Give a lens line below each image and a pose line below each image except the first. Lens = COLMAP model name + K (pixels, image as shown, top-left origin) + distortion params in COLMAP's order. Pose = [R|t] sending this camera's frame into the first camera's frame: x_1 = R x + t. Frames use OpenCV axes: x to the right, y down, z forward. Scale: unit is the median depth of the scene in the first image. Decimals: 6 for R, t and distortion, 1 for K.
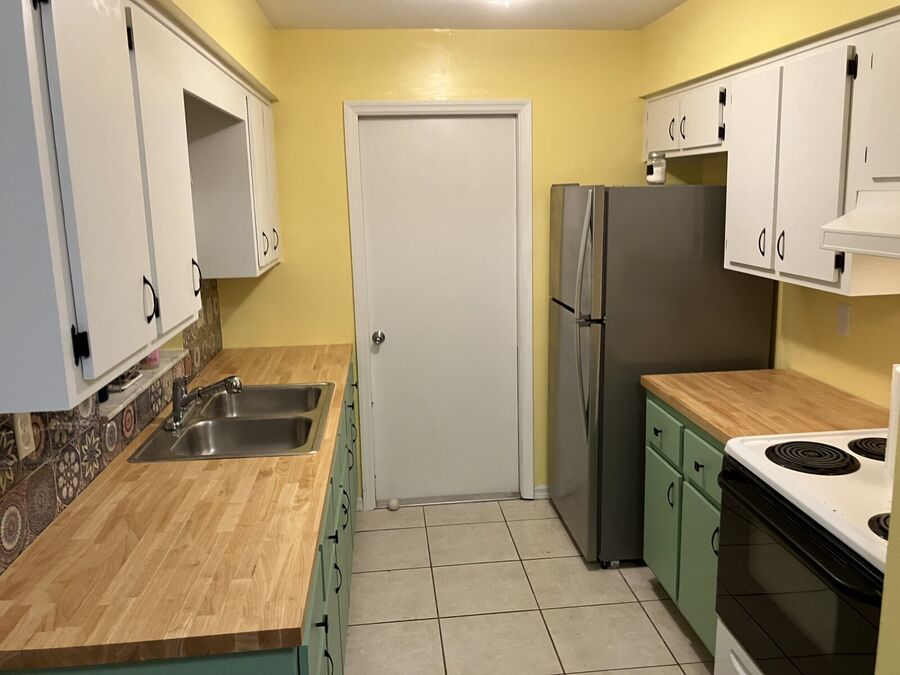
lens RADIAL K [[753.9, 0, 450.0], [0, 753.9, 337.5], [0, 0, 1]] dist [0.029506, -0.014426]
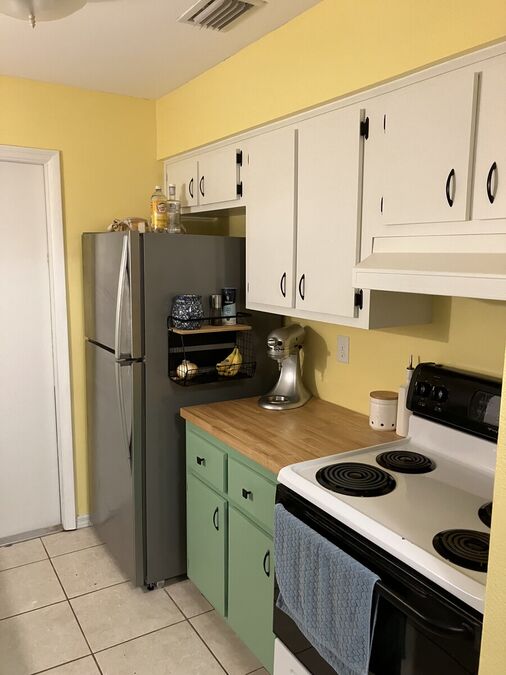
lens RADIAL K [[565.5, 0, 253.0], [0, 565.5, 337.5], [0, 0, 1]] dist [0.029506, -0.014426]
pose [[0.901502, -0.036805, 0.431208, 0.001187], [0.057320, 0.997753, -0.034675, -0.017357], [-0.428963, 0.055977, 0.901586, 0.229511]]
